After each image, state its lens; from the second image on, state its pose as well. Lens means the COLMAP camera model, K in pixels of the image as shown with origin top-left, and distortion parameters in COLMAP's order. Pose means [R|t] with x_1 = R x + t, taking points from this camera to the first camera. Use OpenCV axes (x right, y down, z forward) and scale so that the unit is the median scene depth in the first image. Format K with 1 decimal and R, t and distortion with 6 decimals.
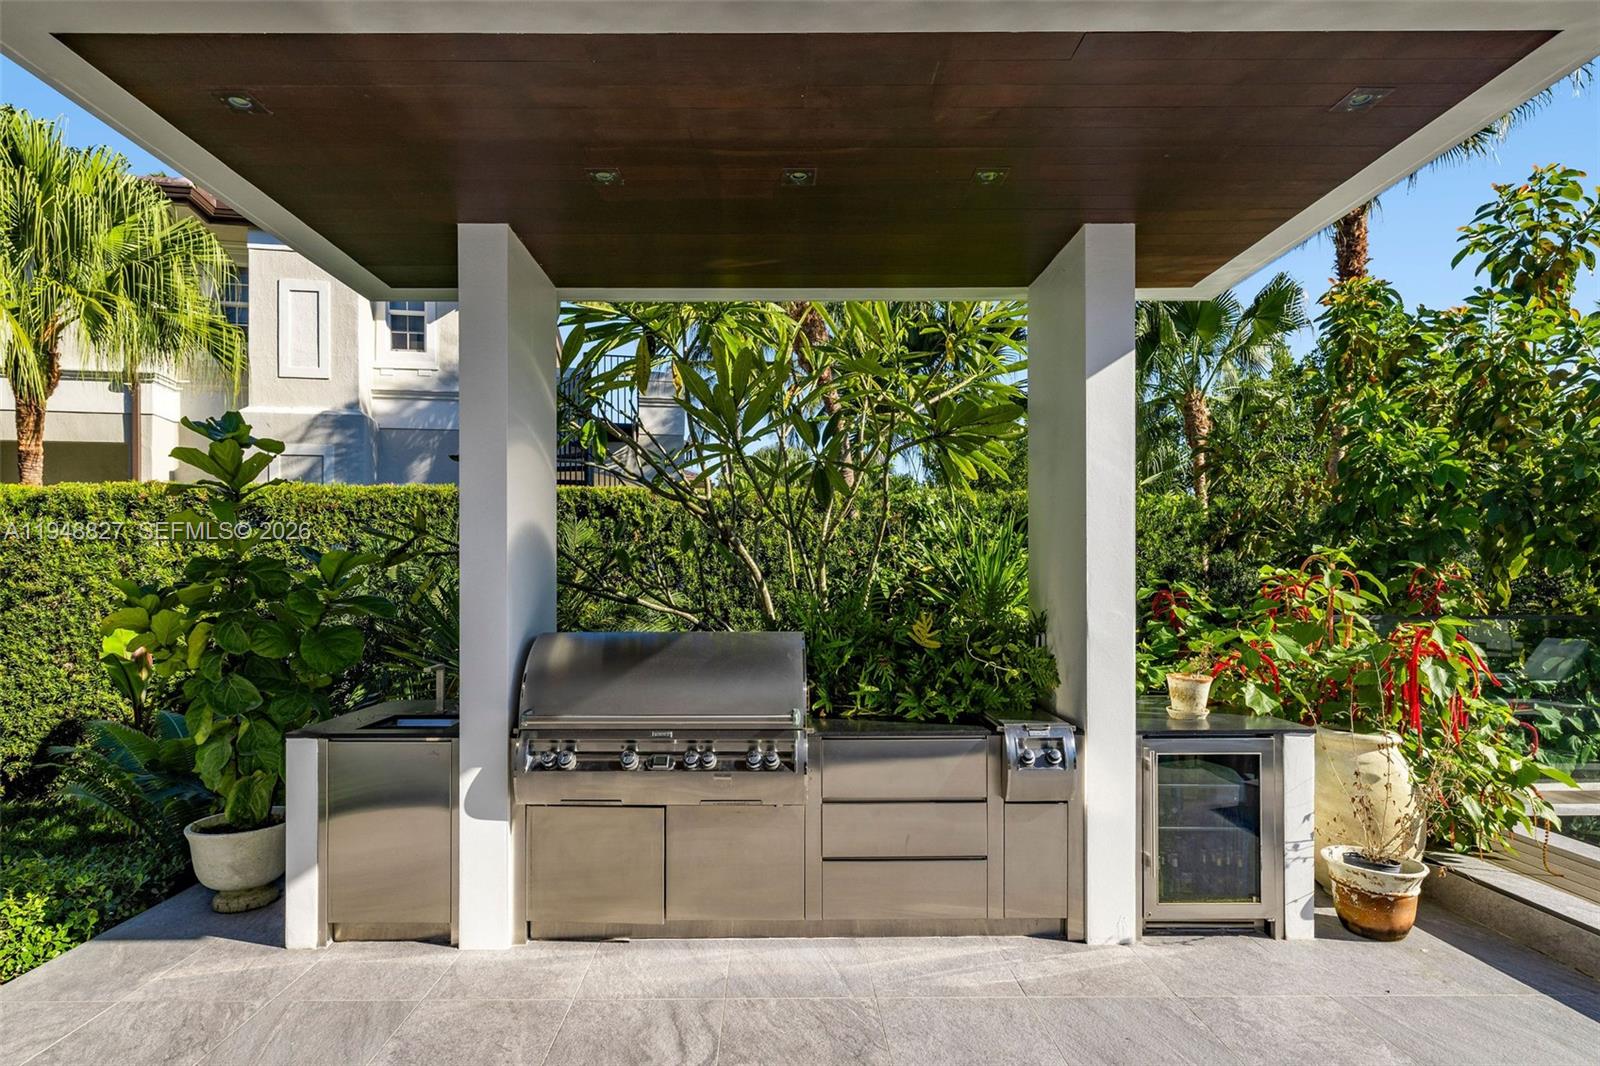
lens RADIAL K [[887.2, 0, 795.3], [0, 887.2, 571.7], [0, 0, 1]] dist [-0.003544, -0.000236]
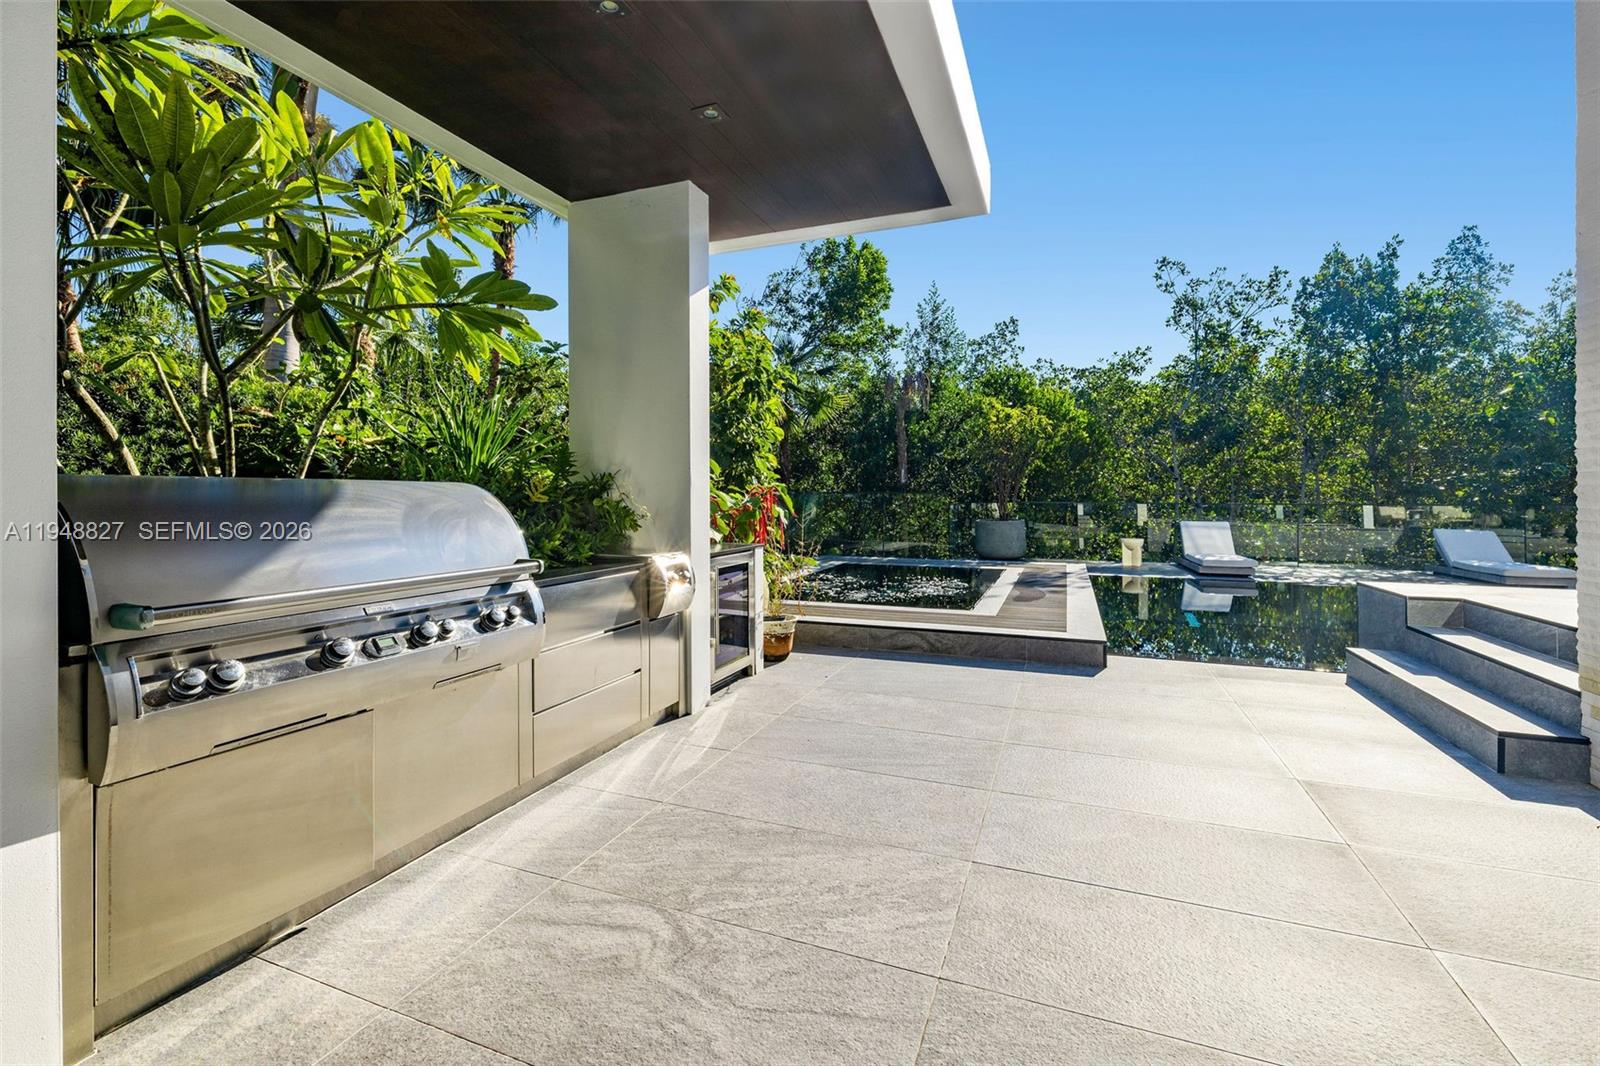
lens RADIAL K [[648.6, 0, 803.5], [0, 648.6, 498.6], [0, 0, 1]] dist [-0.000855, 0.000035]
pose [[0.373475, -0.000590, 0.927640, -0.544026], [0.001050, 0.999999, 0.000214, 0.099141], [-0.927639, 0.000894, 0.373476, 0.503092]]
